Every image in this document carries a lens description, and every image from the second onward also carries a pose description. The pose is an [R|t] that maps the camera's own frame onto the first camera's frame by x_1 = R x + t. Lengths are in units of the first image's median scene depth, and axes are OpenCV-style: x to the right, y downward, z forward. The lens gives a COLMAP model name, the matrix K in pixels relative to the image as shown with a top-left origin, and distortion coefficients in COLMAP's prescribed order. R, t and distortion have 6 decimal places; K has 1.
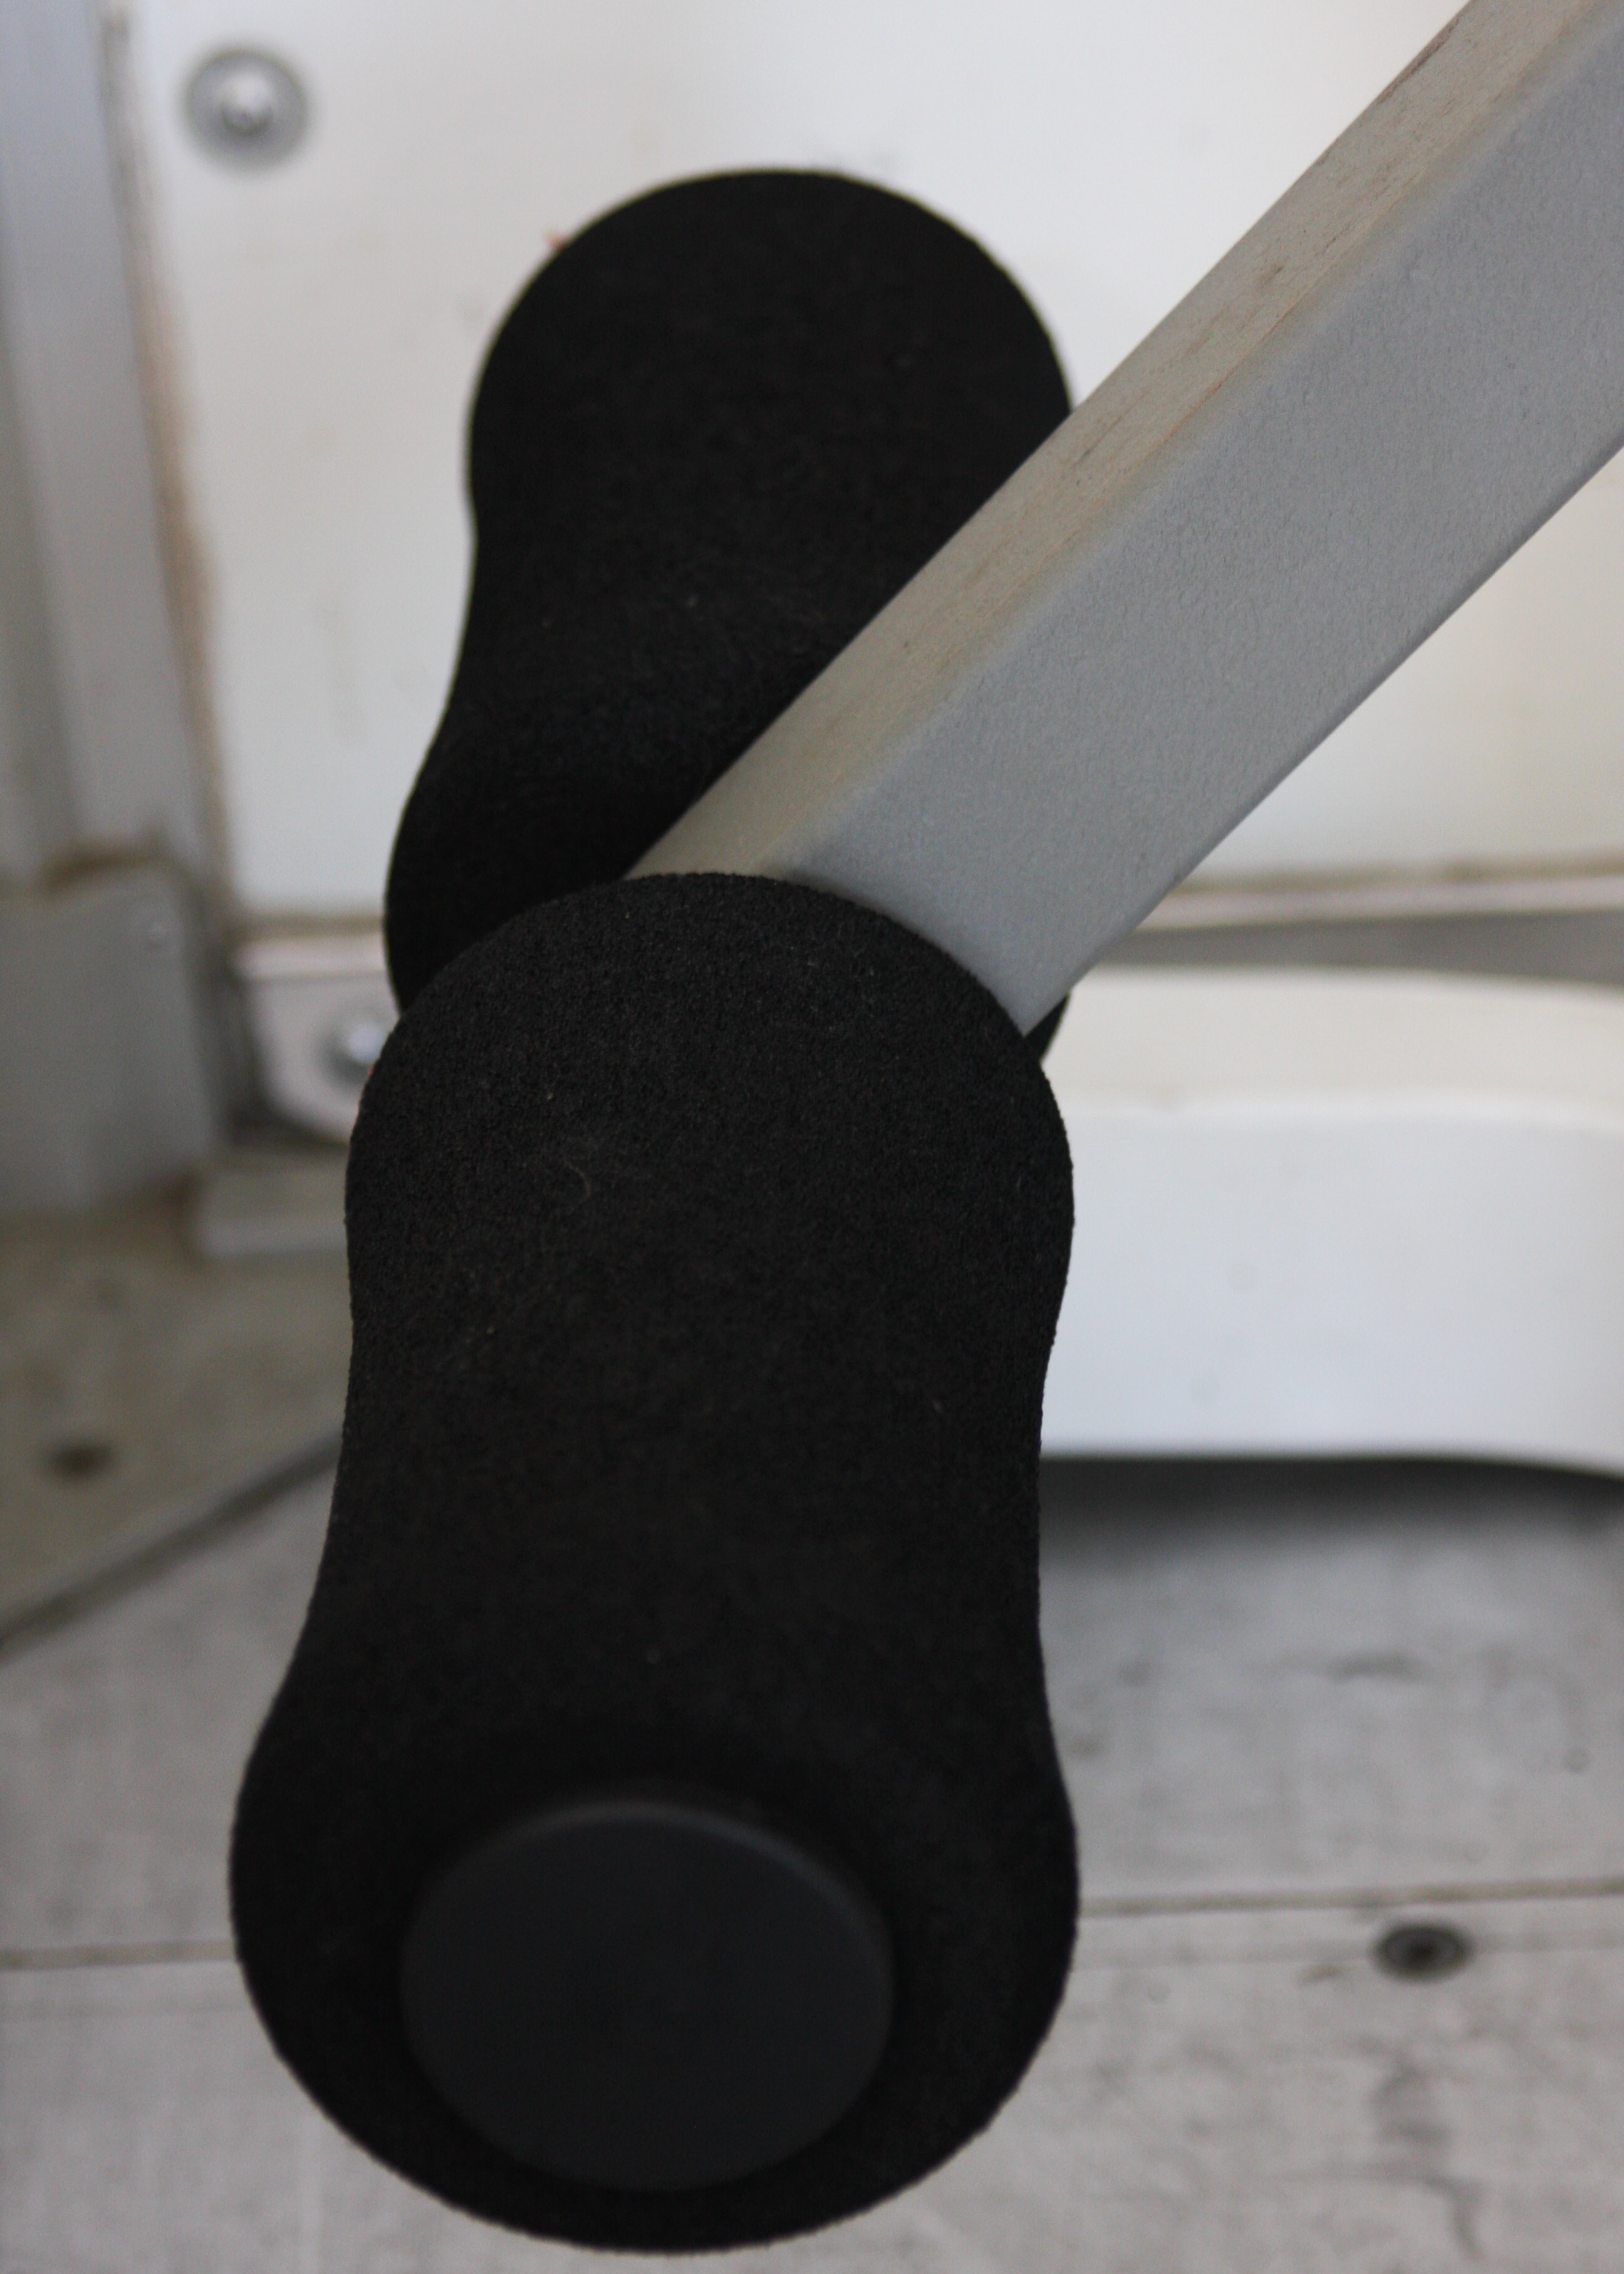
lens RADIAL K [[6894.0, 0, 811.1], [0, 6894.0, 1089.6], [0, 0, 1]] dist [0.085043, 2.301218]
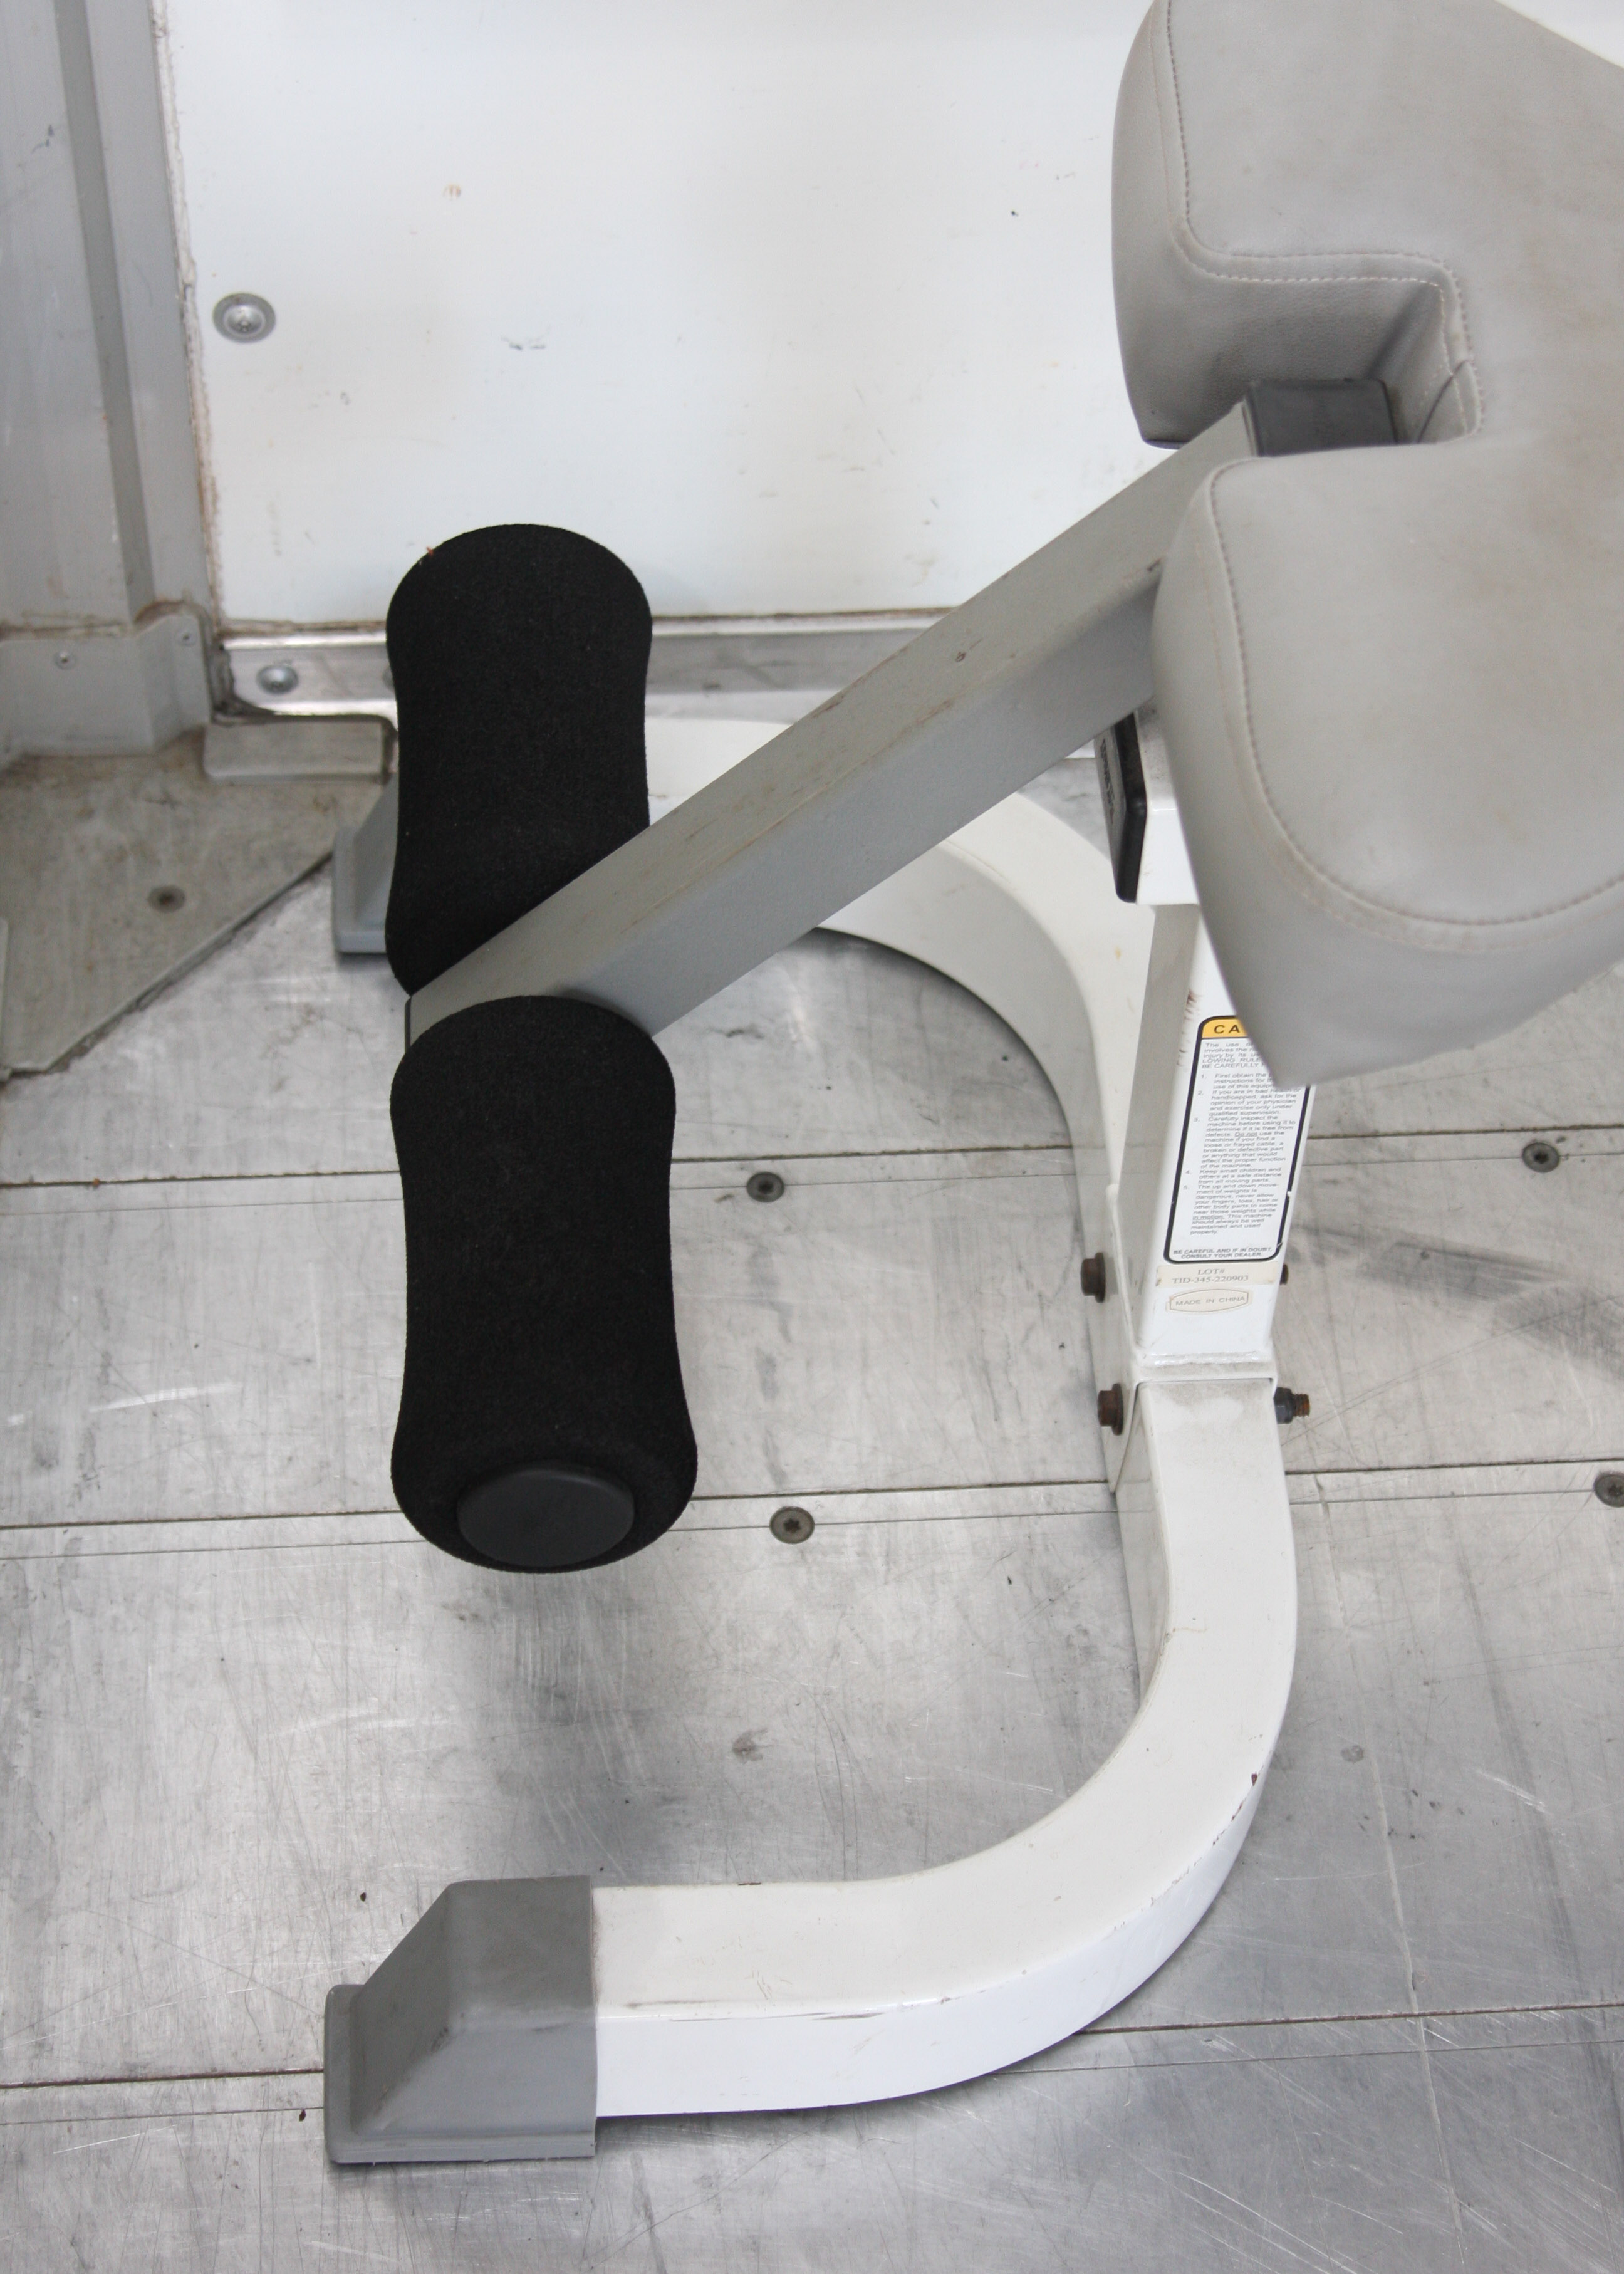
lens RADIAL K [[4190.6, 0, 812.0], [0, 4190.6, 1137.0], [0, 0, 1]] dist [-0.023897, -0.029448]
pose [[0.989710, -0.010930, 0.142670, -0.103375], [-0.040905, 0.933855, 0.355304, -0.407197], [-0.137117, -0.357484, 0.923799, -0.347851]]
